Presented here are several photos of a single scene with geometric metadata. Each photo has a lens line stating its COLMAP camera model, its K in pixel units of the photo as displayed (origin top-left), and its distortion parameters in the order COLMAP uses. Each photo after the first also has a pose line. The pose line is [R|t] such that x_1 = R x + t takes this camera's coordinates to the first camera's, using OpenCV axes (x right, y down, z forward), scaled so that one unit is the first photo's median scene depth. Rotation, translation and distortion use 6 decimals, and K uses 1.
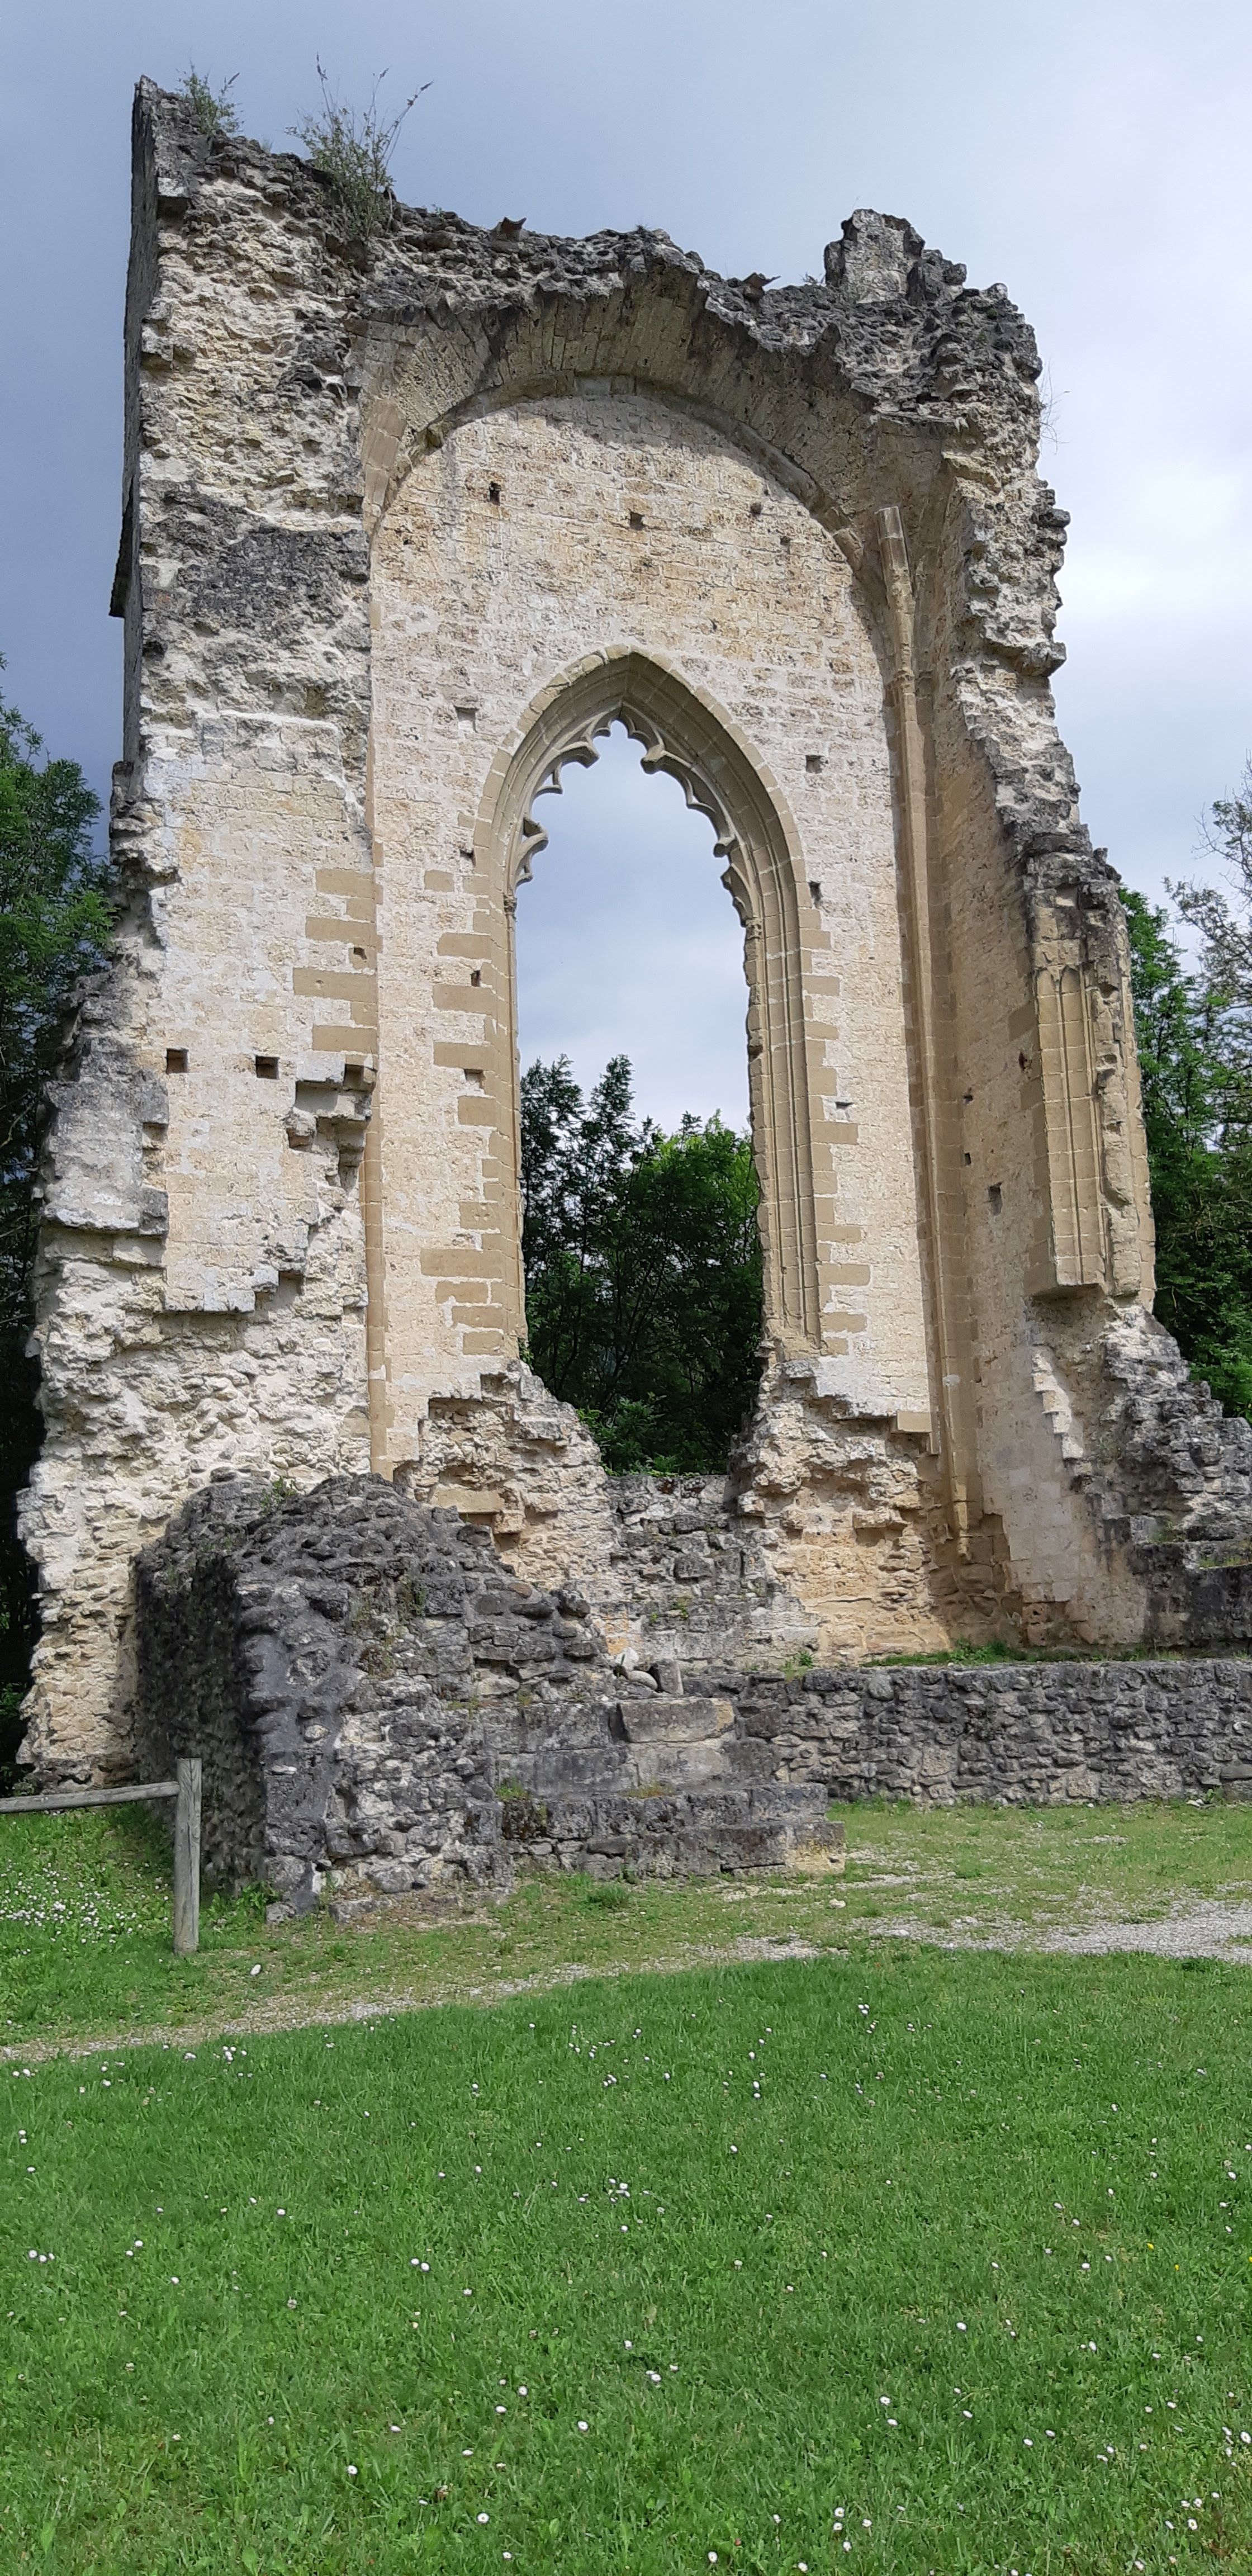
lens RADIAL K [[1954.2, 0, 592.2], [0, 1954.2, 1302.3], [0, 0, 1]] dist [0.091483, -0.221347]
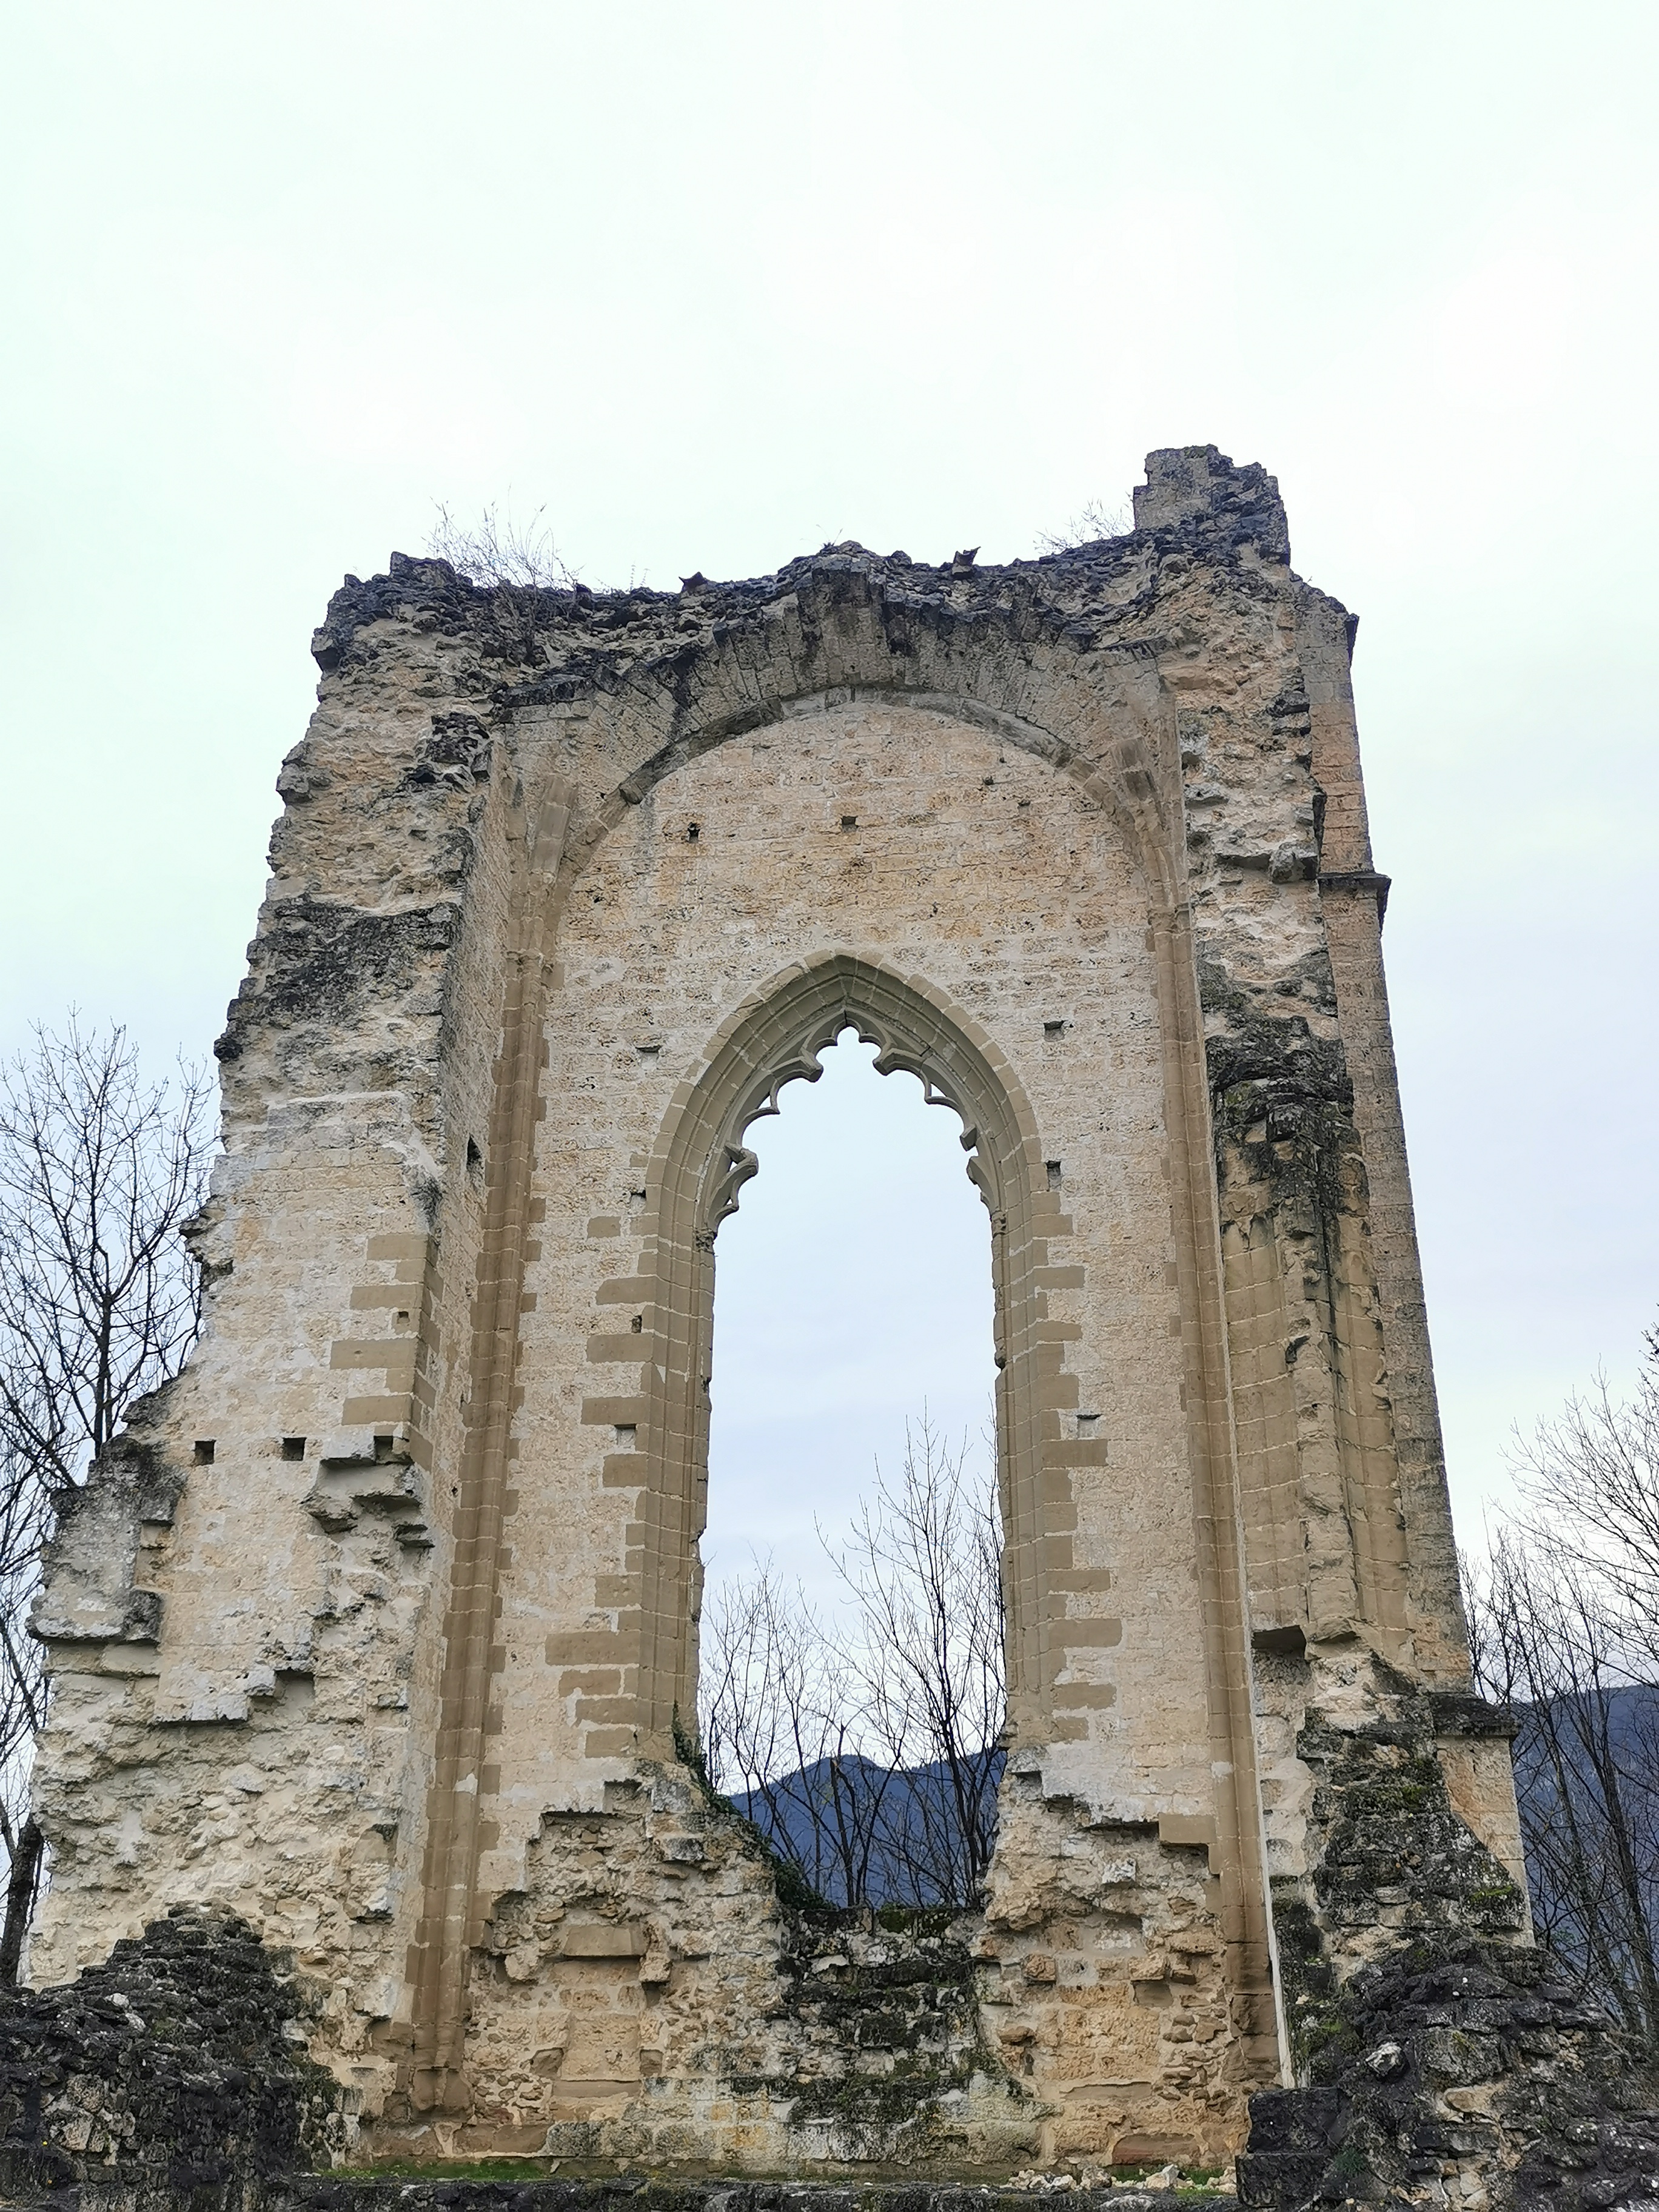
lens RADIAL K [[2071.9, 0, 824.9], [0, 2071.9, 1152.3], [0, 0, 1]] dist [0.070611, -0.106325]
pose [[0.882090, -0.165333, -0.441114, 0.472060], [0.045377, 0.961855, -0.269770, 0.022489], [0.468890, 0.217945, 0.855945, 0.204494]]
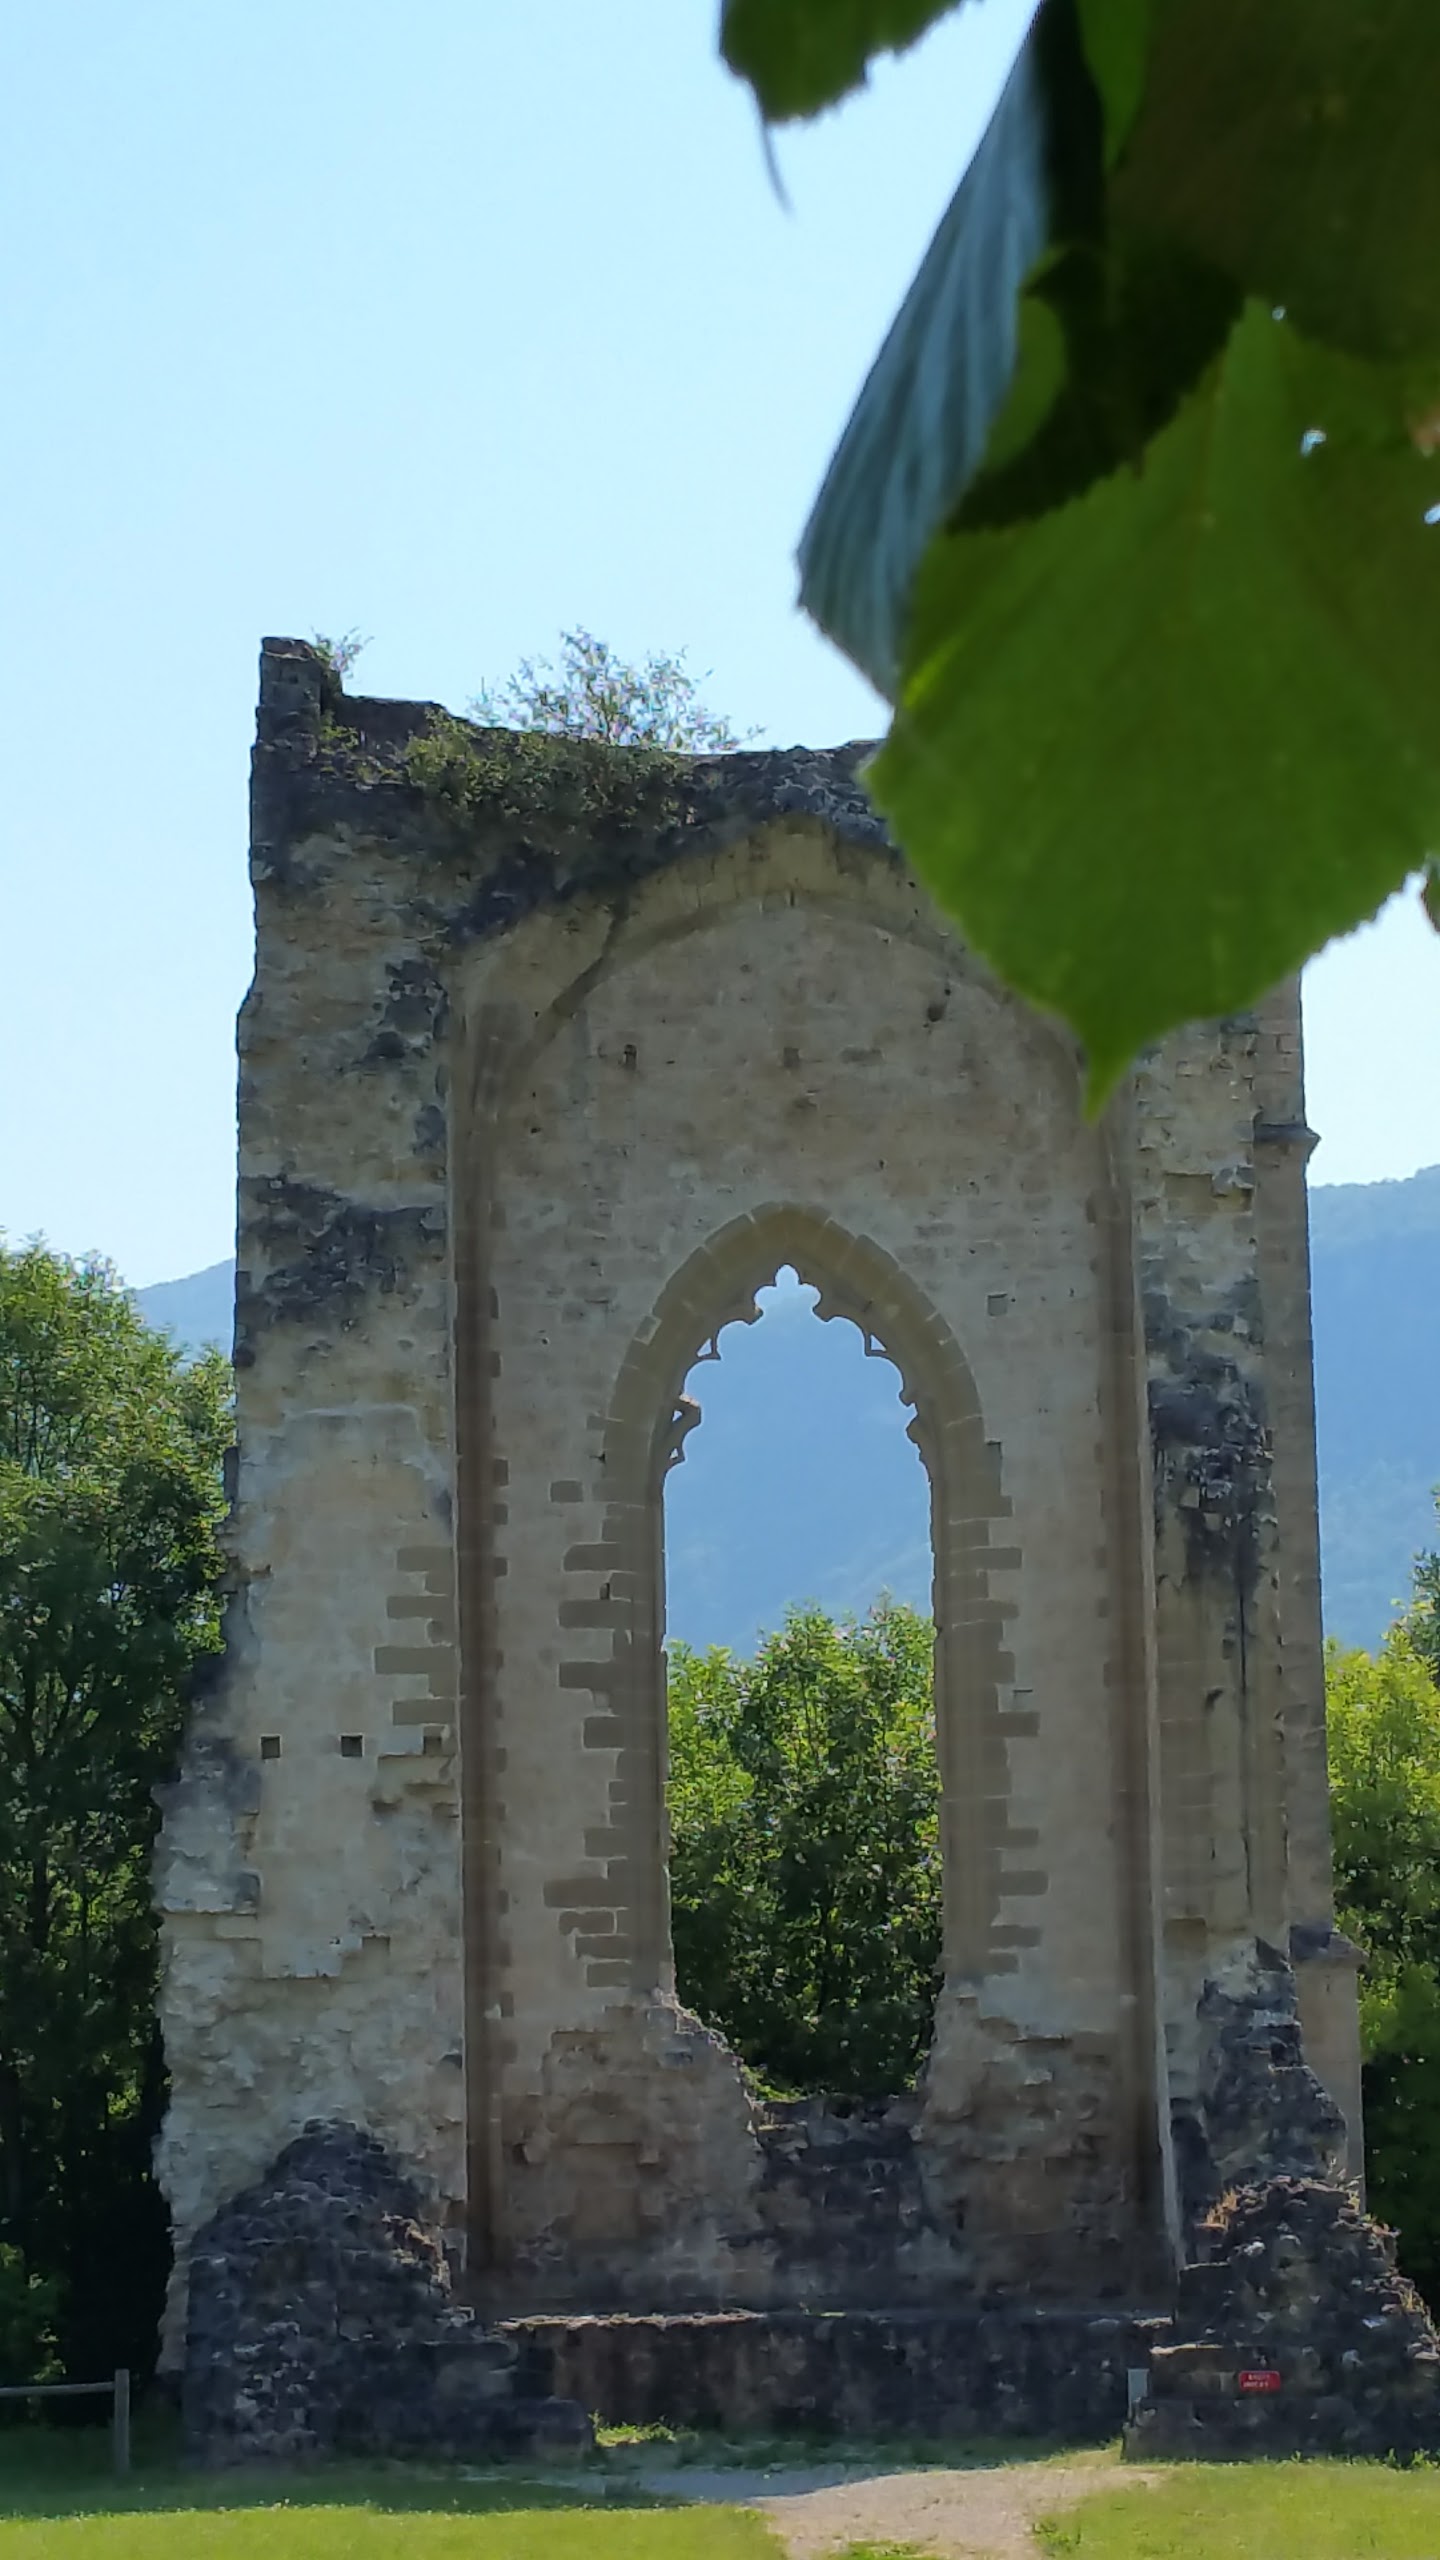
lens RADIAL K [[5546.8, 0, 535.8], [0, 5546.8, 1281.3], [0, 0, 1]] dist [0.027397, 0.112503]
pose [[0.936257, -0.036962, -0.349366, 0.908121], [0.045389, 0.998842, 0.015960, -0.377679], [0.348371, -0.030800, 0.936850, -1.647456]]
